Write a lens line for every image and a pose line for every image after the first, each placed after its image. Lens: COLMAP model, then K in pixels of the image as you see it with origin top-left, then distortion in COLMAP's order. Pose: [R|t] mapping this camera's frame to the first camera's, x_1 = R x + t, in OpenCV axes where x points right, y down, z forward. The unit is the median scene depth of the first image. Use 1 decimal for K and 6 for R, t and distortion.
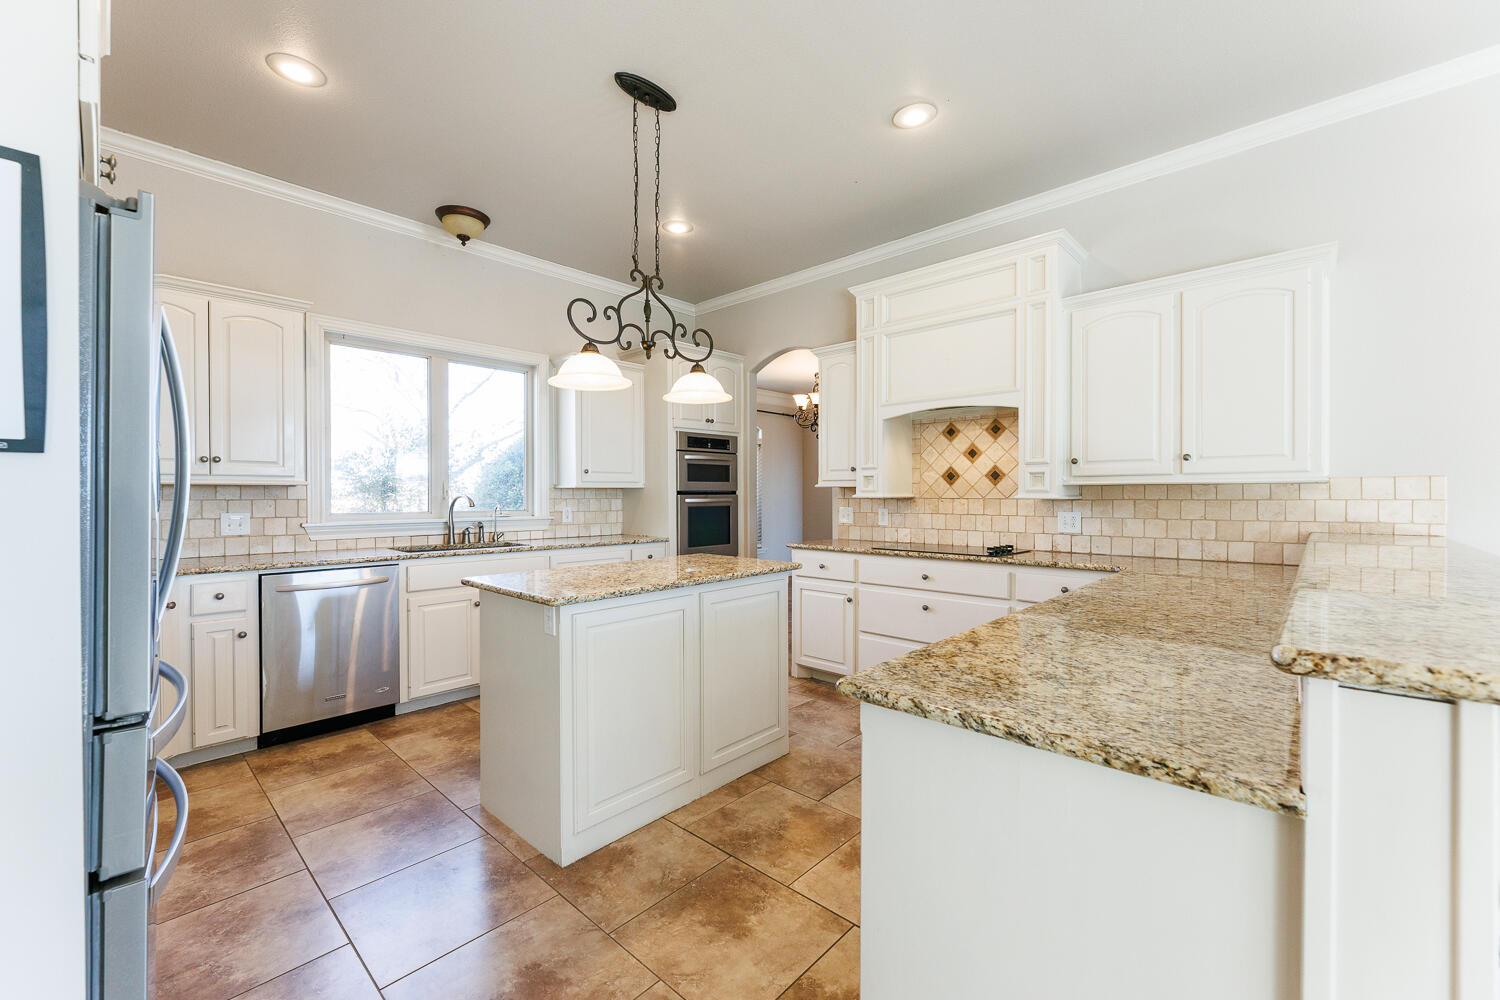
lens RADIAL K [[604.4, 0, 771.5], [0, 604.4, 497.4], [0, 0, 1]] dist [-0.002291, -0.000520]
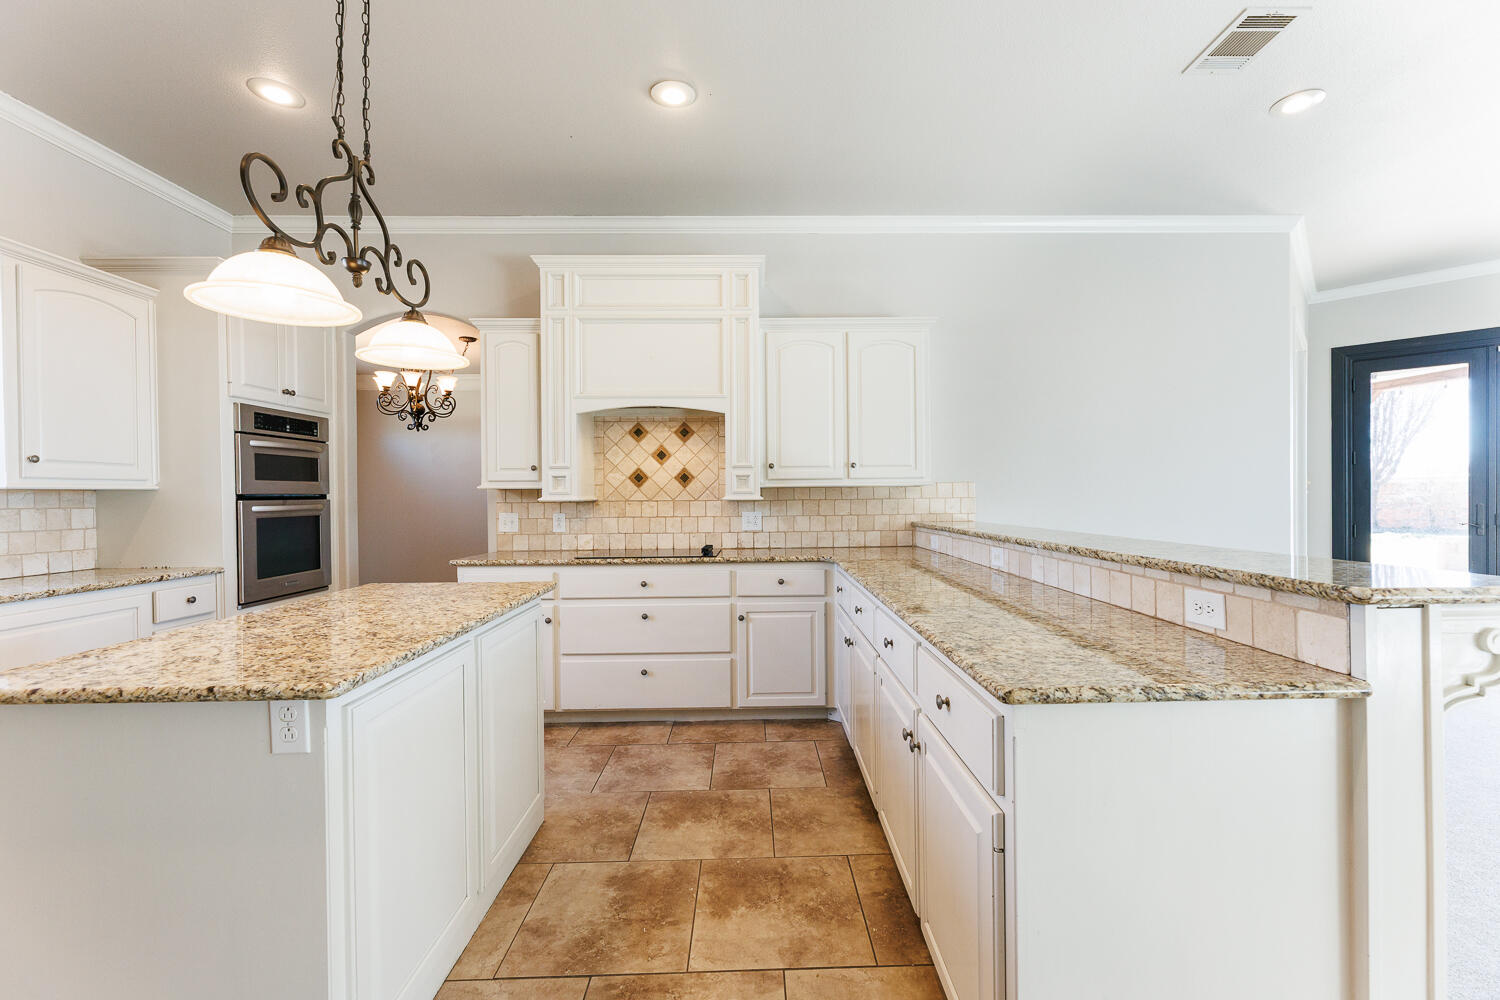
lens RADIAL K [[604.4, 0, 759.2], [0, 604.4, 498.6], [0, 0, 1]] dist [-0.002291, -0.000520]
pose [[0.728189, -0.007546, 0.685335, -0.279567], [0.011498, 0.999933, -0.001207, 0.001732], [-0.685280, 0.008759, 0.728227, 0.200935]]
